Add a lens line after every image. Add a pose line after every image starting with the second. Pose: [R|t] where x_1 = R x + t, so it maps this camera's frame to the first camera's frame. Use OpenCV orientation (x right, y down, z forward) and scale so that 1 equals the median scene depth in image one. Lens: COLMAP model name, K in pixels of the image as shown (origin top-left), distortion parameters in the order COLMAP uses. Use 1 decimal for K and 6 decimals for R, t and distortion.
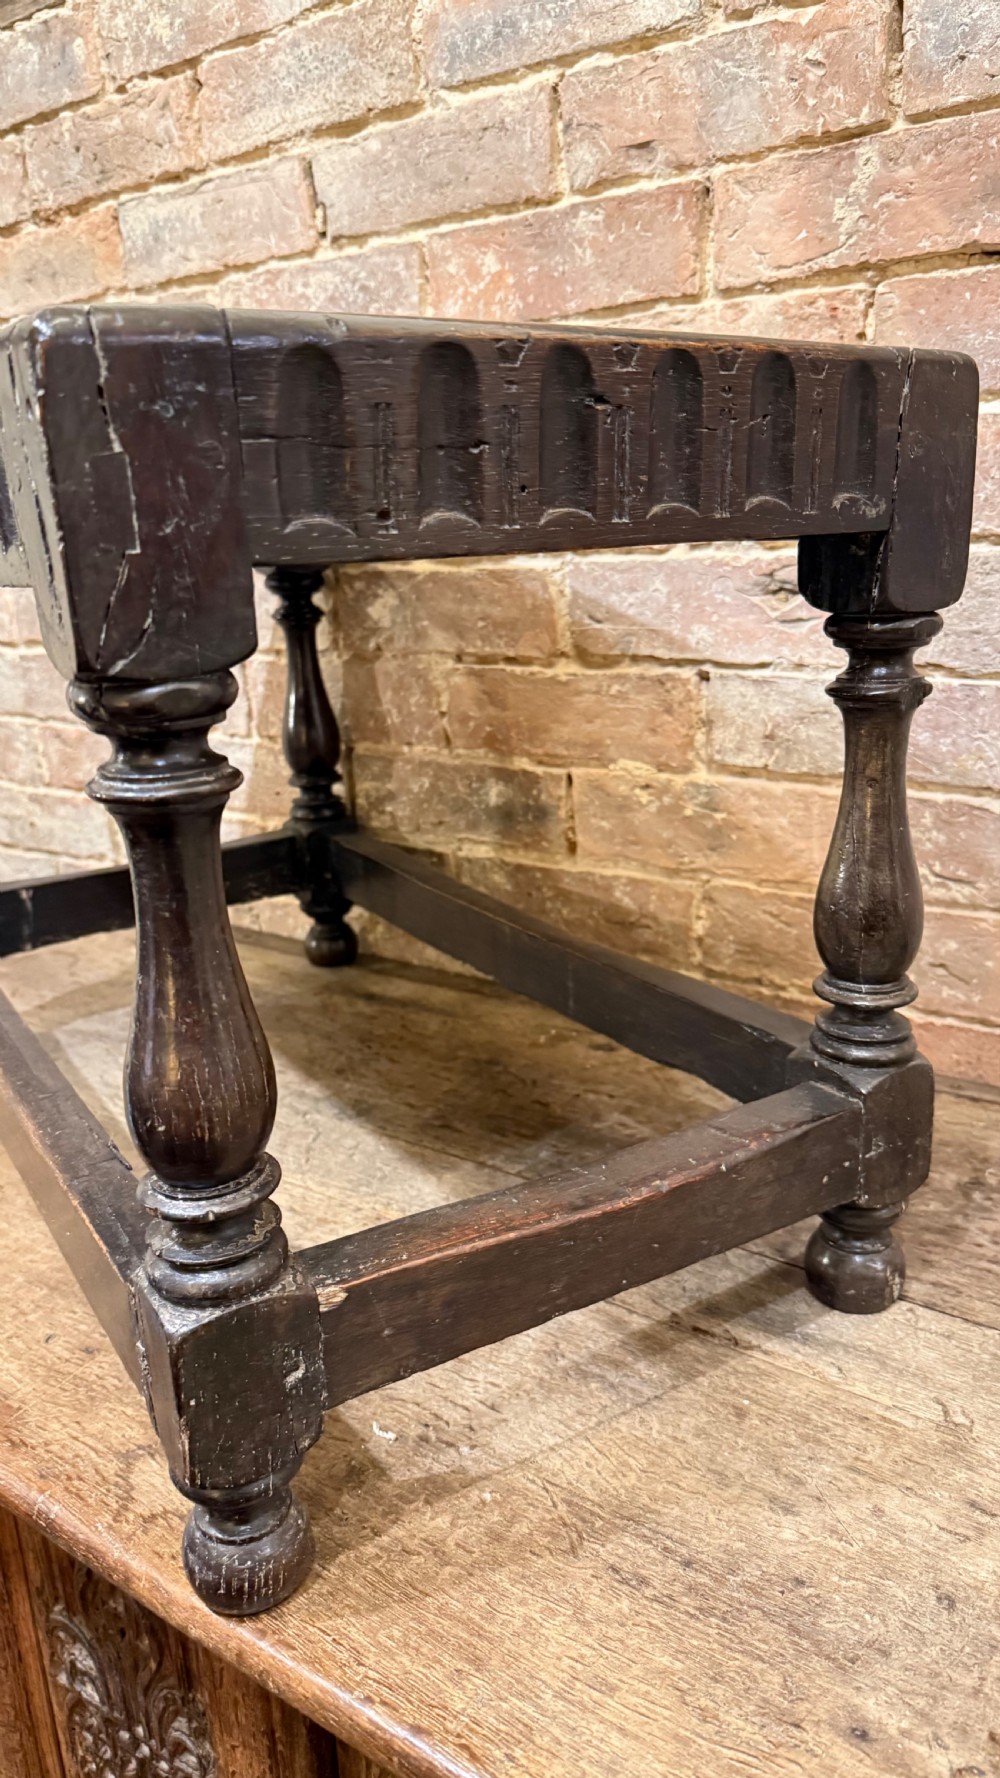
lens RADIAL K [[1321.2, 0, 481.4], [0, 1321.2, 911.1], [0, 0, 1]] dist [-0.017187, -0.005238]
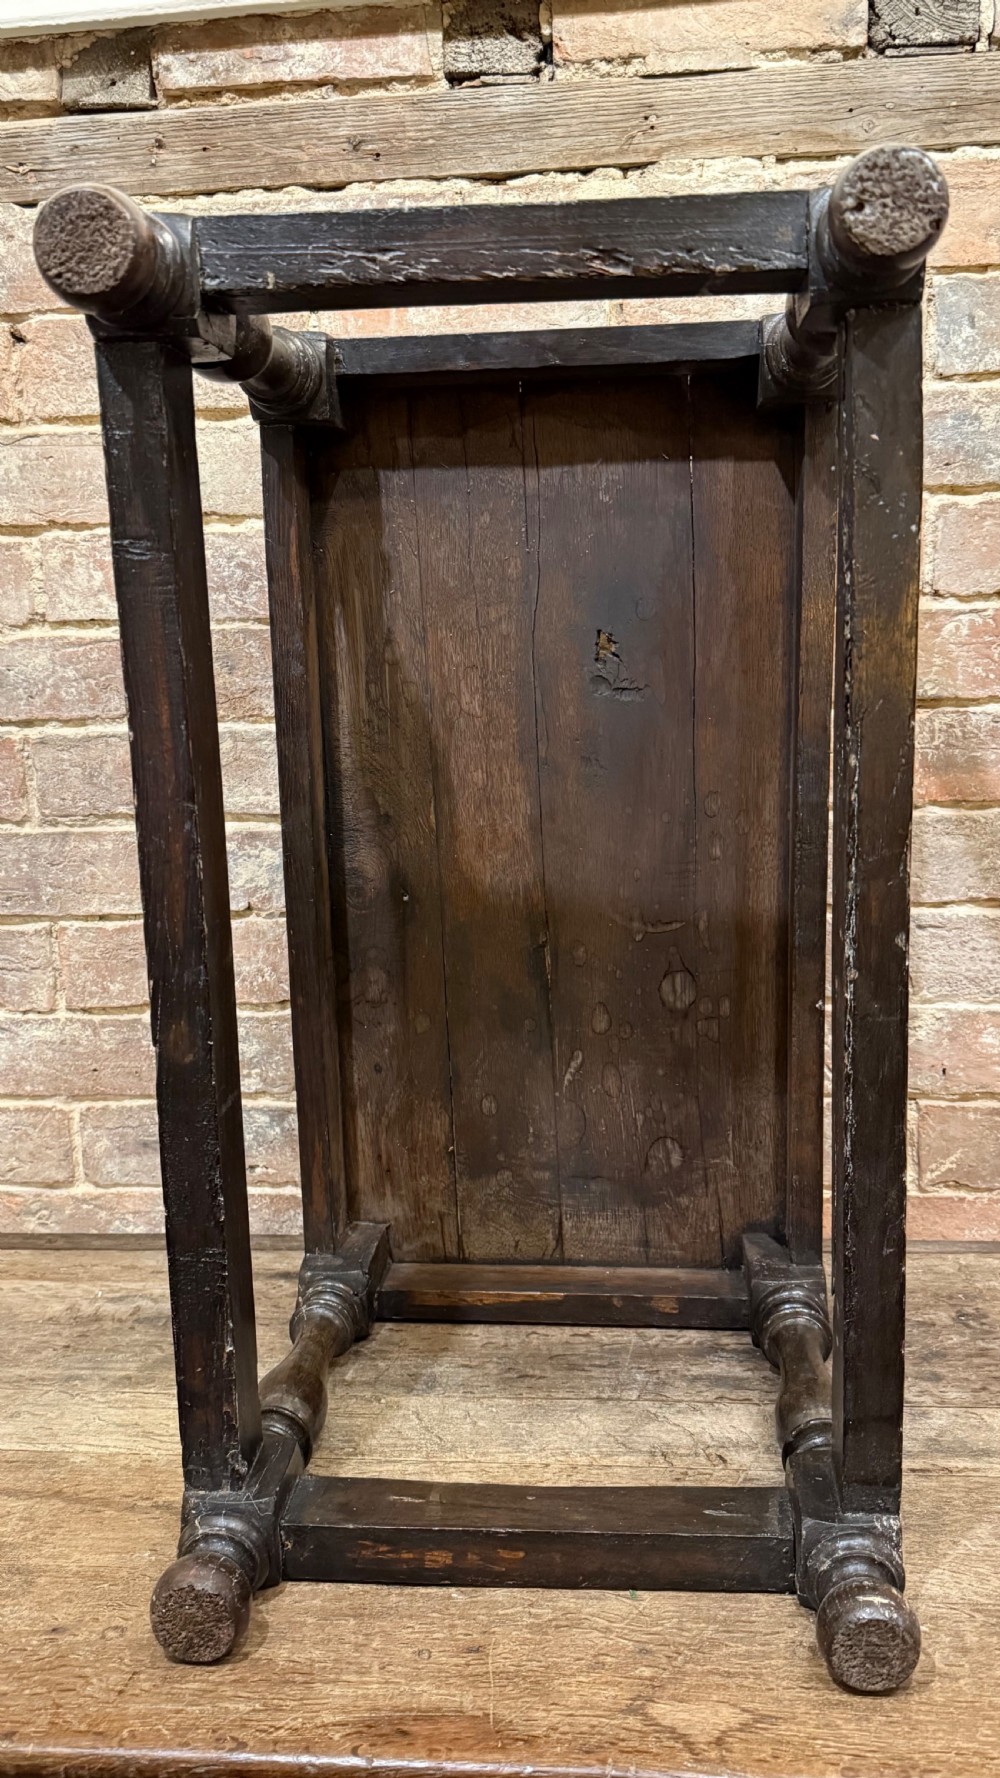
lens RADIAL K [[1543.6, 0, 491.2], [0, 1543.6, 890.6], [0, 0, 1]] dist [0.109072, -0.126802]
pose [[0.853565, -0.059644, 0.517562, -0.620530], [0.137976, 0.983833, -0.114174, -0.068086], [-0.502384, 0.168866, 0.847994, -0.083050]]
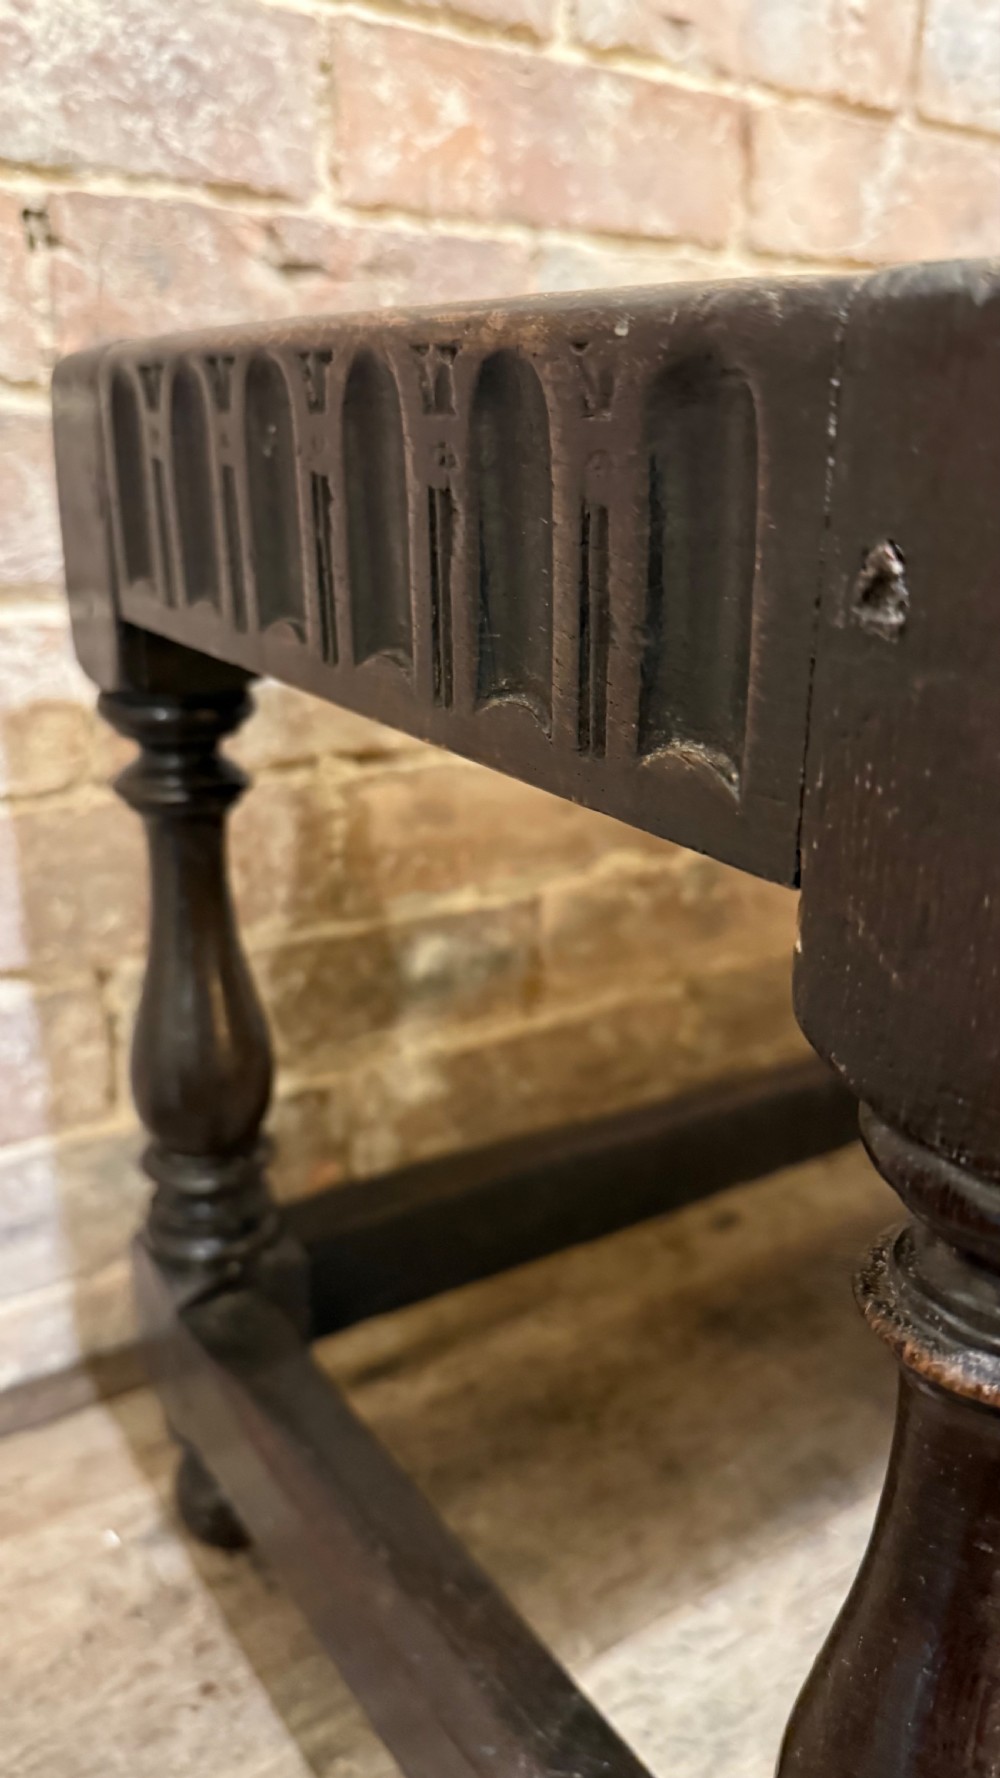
lens RADIAL K [[1347.9, 0, 524.6], [0, 1347.9, 887.4], [0, 0, 1]] dist [-0.014380, -0.020852]
pose [[0.319806, -0.241588, 0.916166, -0.645617], [0.244925, 0.955160, 0.166375, -0.251598], [-0.915279, 0.171184, 0.364637, 0.828076]]
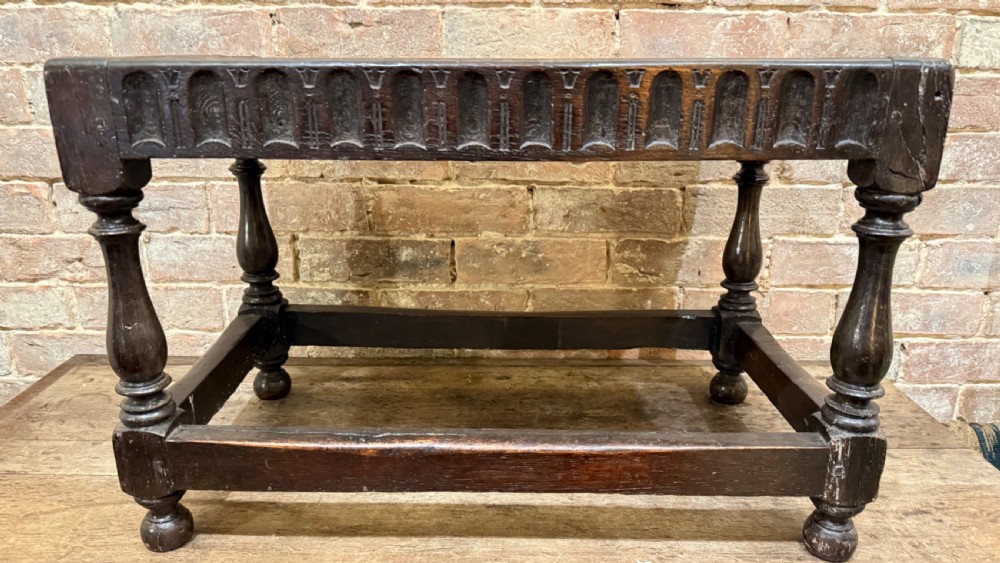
lens RADIAL K [[743.0, 0, 508.8], [0, 743.0, 293.3], [0, 0, 1]] dist [0.021485, -0.058893]
pose [[0.798060, -0.119471, 0.590616, -0.565624], [0.127494, 0.991436, 0.028275, -0.053850], [-0.588936, 0.052735, 0.806457, 0.100955]]
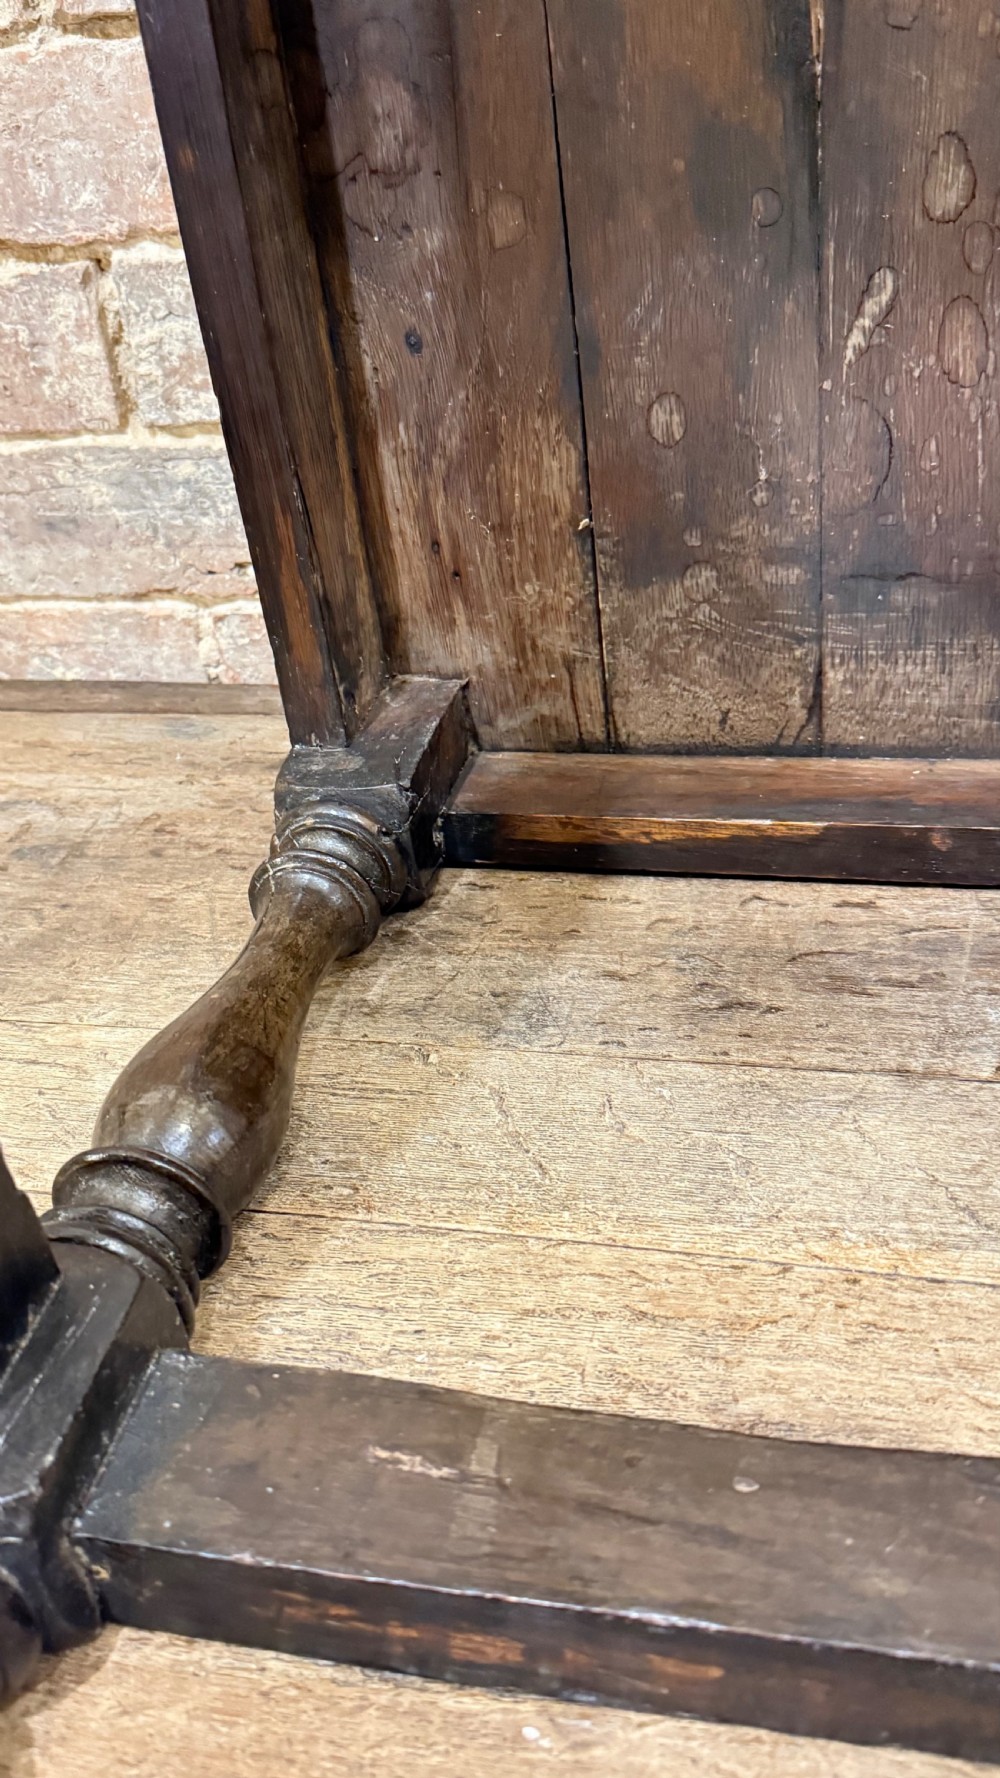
lens RADIAL K [[1543.6, 0, 479.0], [0, 1543.6, 887.9], [0, 0, 1]] dist [0.109072, -0.126802]
pose [[0.913365, -0.247825, 0.323028, -0.271447], [0.169412, 0.952793, 0.251962, -0.033116], [-0.370221, -0.175408, 0.912233, 0.488417]]
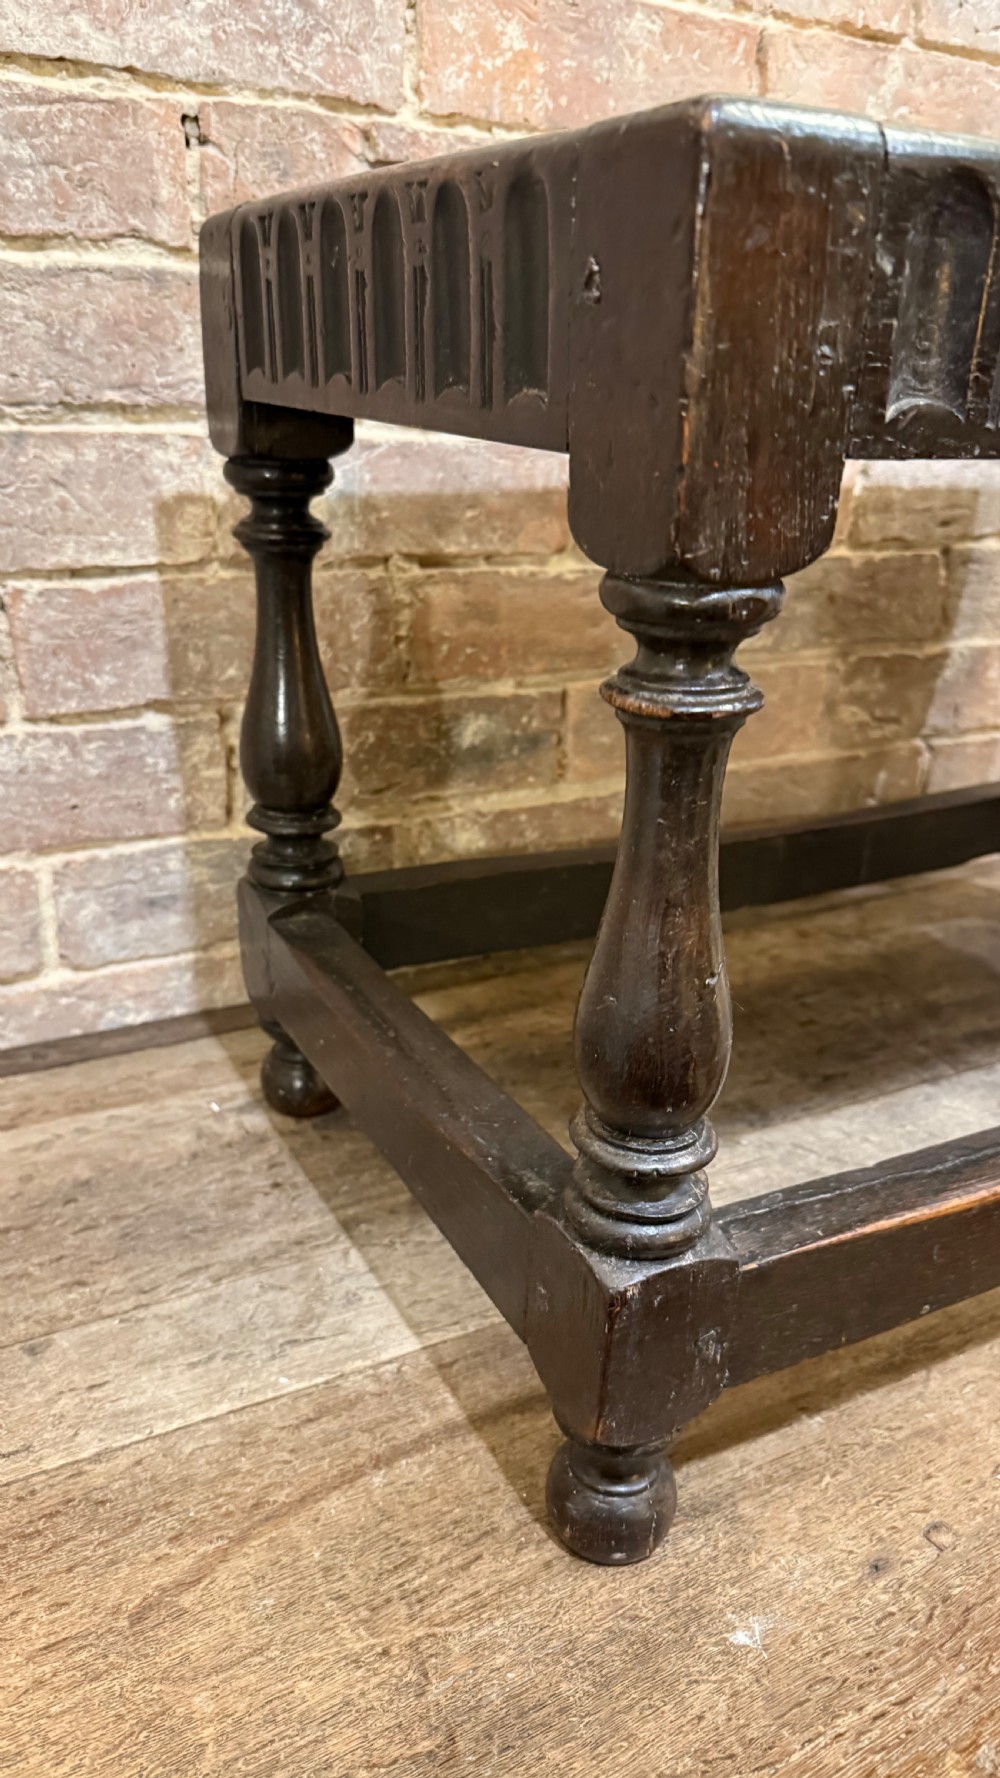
lens RADIAL K [[1321.1, 0, 510.5], [0, 1321.1, 911.8], [0, 0, 1]] dist [0.021485, -0.058893]
pose [[0.414922, -0.278771, 0.866098, -0.821577], [0.214845, 0.955006, 0.204462, -0.166227], [-0.884128, 0.101241, 0.456145, 0.720078]]
